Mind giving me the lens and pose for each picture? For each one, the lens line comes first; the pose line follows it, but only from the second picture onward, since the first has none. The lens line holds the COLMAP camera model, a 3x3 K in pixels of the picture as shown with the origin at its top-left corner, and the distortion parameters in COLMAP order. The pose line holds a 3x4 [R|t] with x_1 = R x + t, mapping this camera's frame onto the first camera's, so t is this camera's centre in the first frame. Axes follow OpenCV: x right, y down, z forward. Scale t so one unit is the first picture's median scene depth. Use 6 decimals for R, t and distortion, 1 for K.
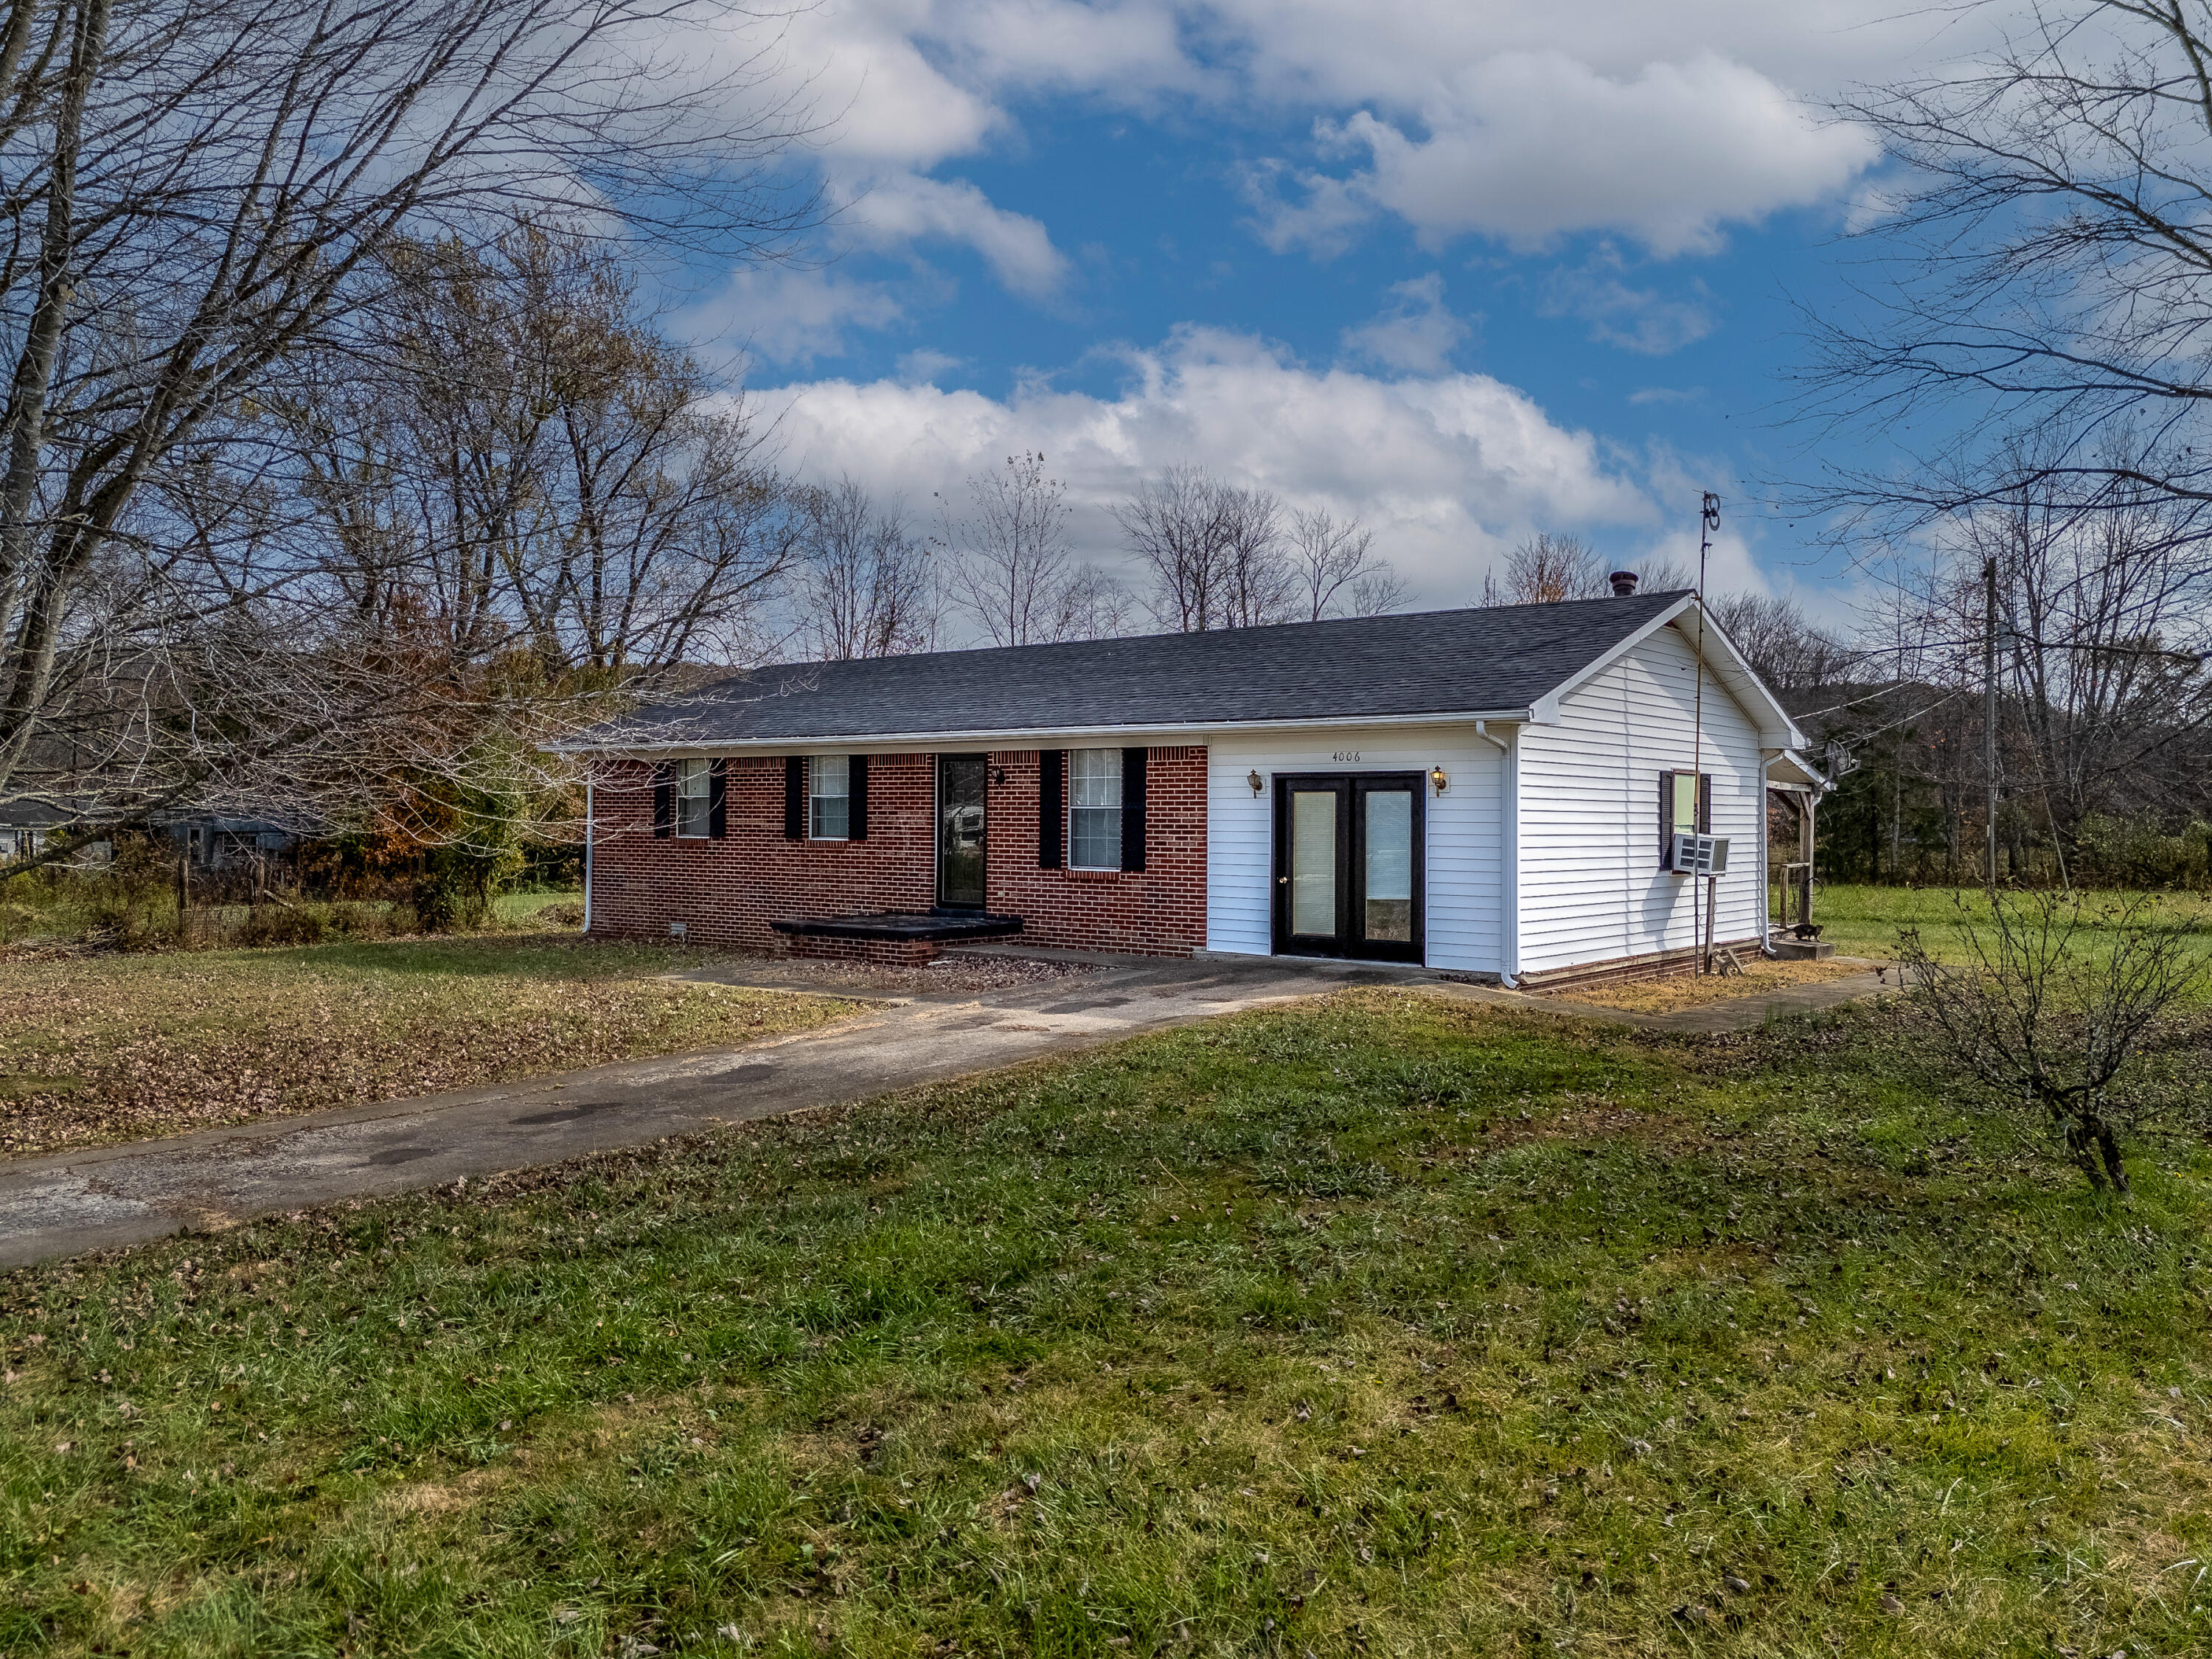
lens RADIAL K [[1609.6, 0, 1106.0], [0, 1609.6, 829.5], [0, 0, 1]] dist [0.101895, -0.125737]
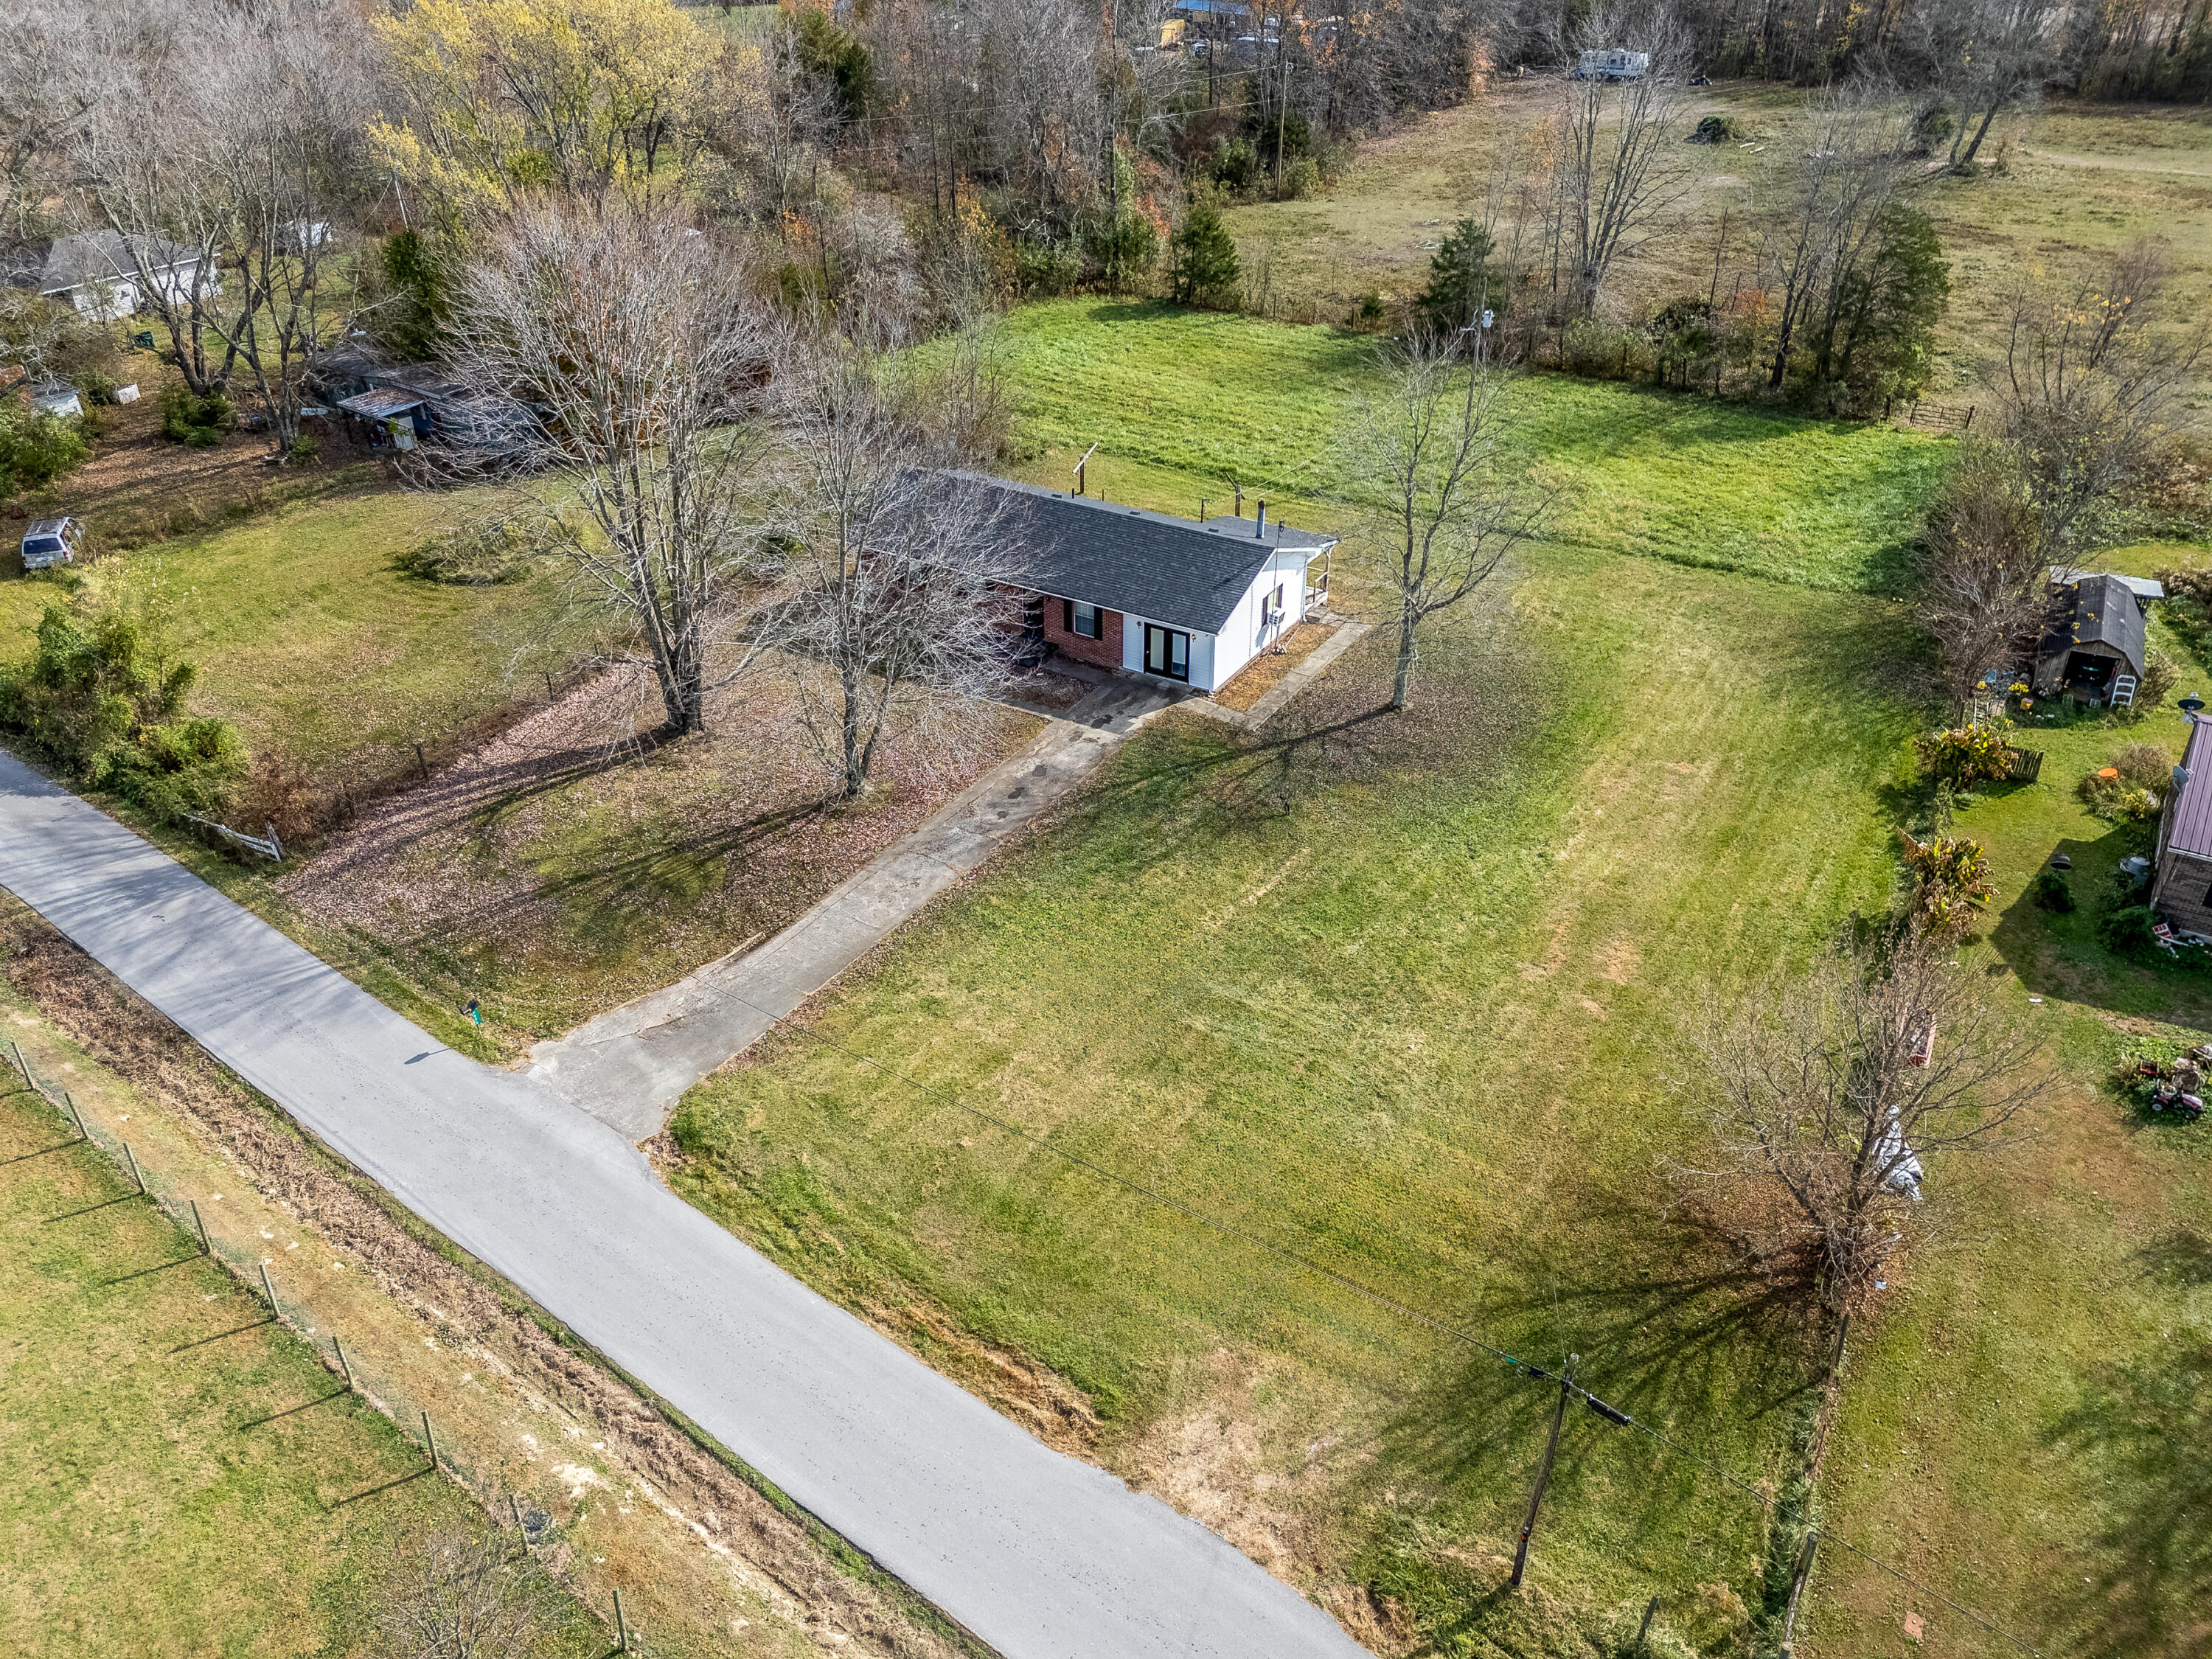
lens RADIAL K [[1609.6, 0, 1106.0], [0, 1609.6, 829.5], [0, 0, 1]] dist [0.101895, -0.125737]
pose [[0.989558, -0.082938, 0.117882, -0.369409], [0.007889, 0.847800, 0.530257, -1.329387], [-0.143919, -0.523790, 0.839602, -1.833252]]
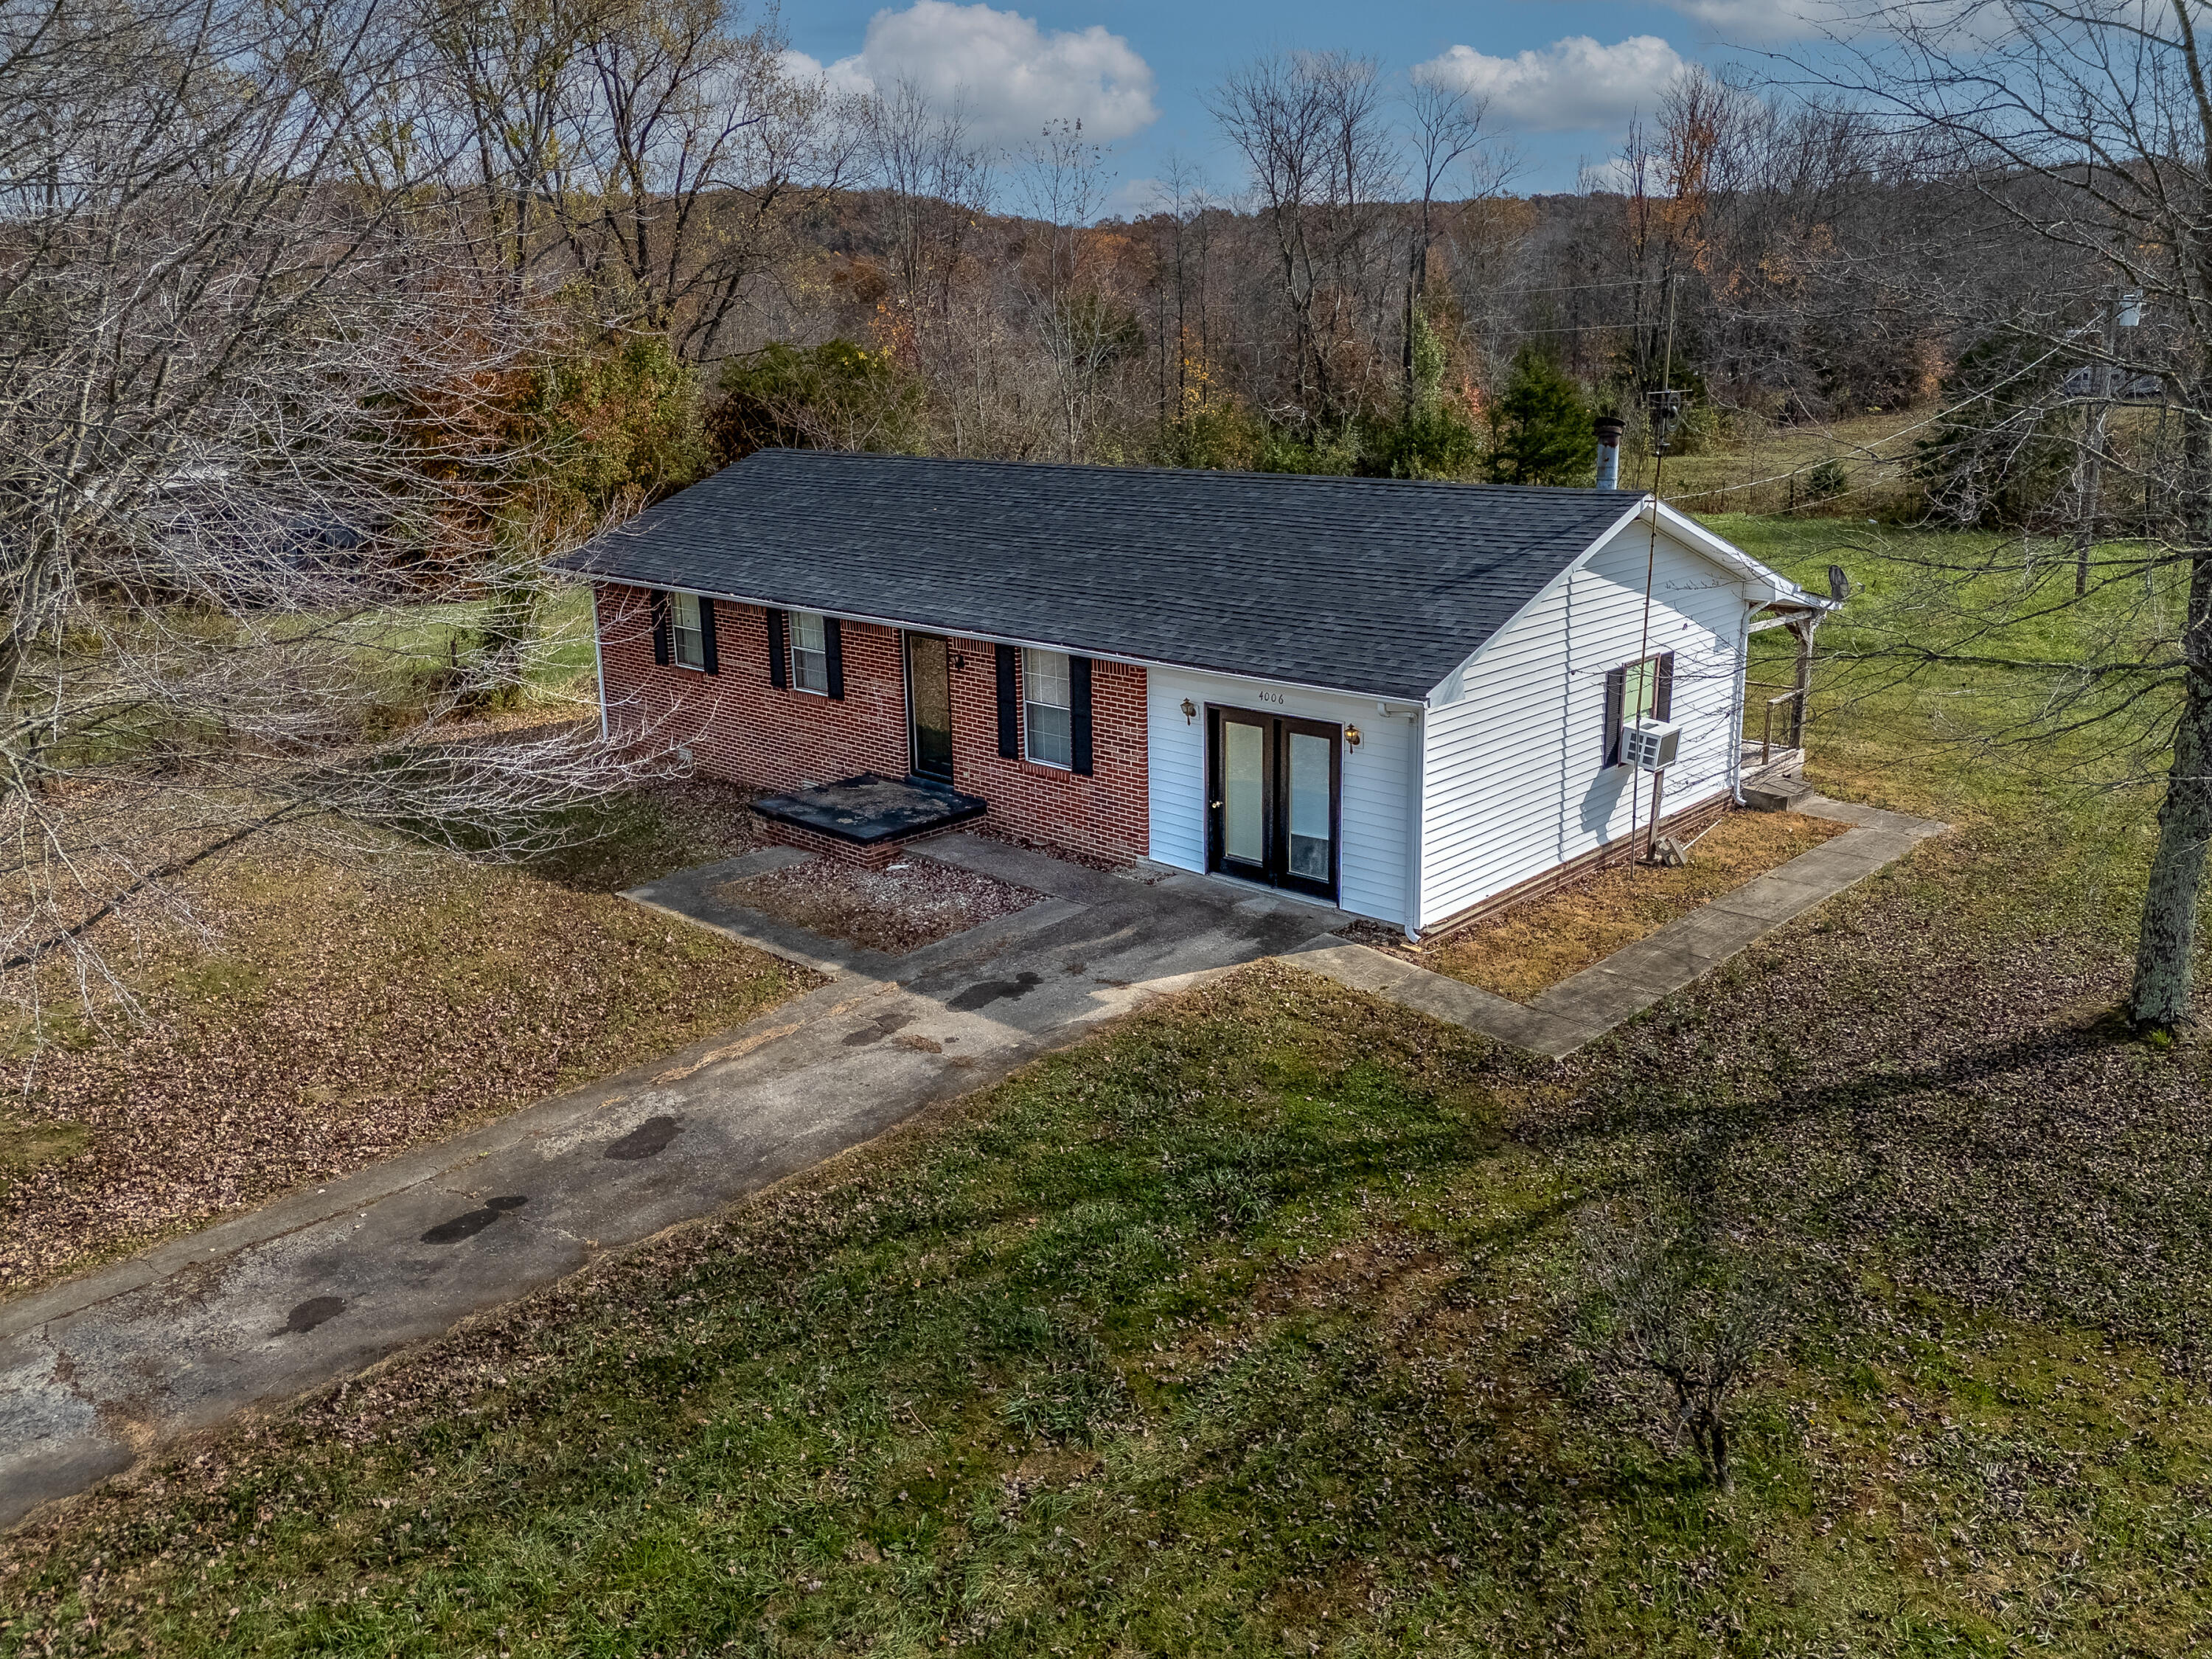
lens RADIAL K [[1650.2, 0, 1121.6], [0, 1650.2, 776.9], [0, 0, 1]] dist [0.111370, -0.172735]
pose [[0.997214, -0.006604, -0.074302, 0.121388], [0.024698, 0.969126, 0.245327, -0.232009], [0.070387, -0.246479, 0.966589, -0.016854]]
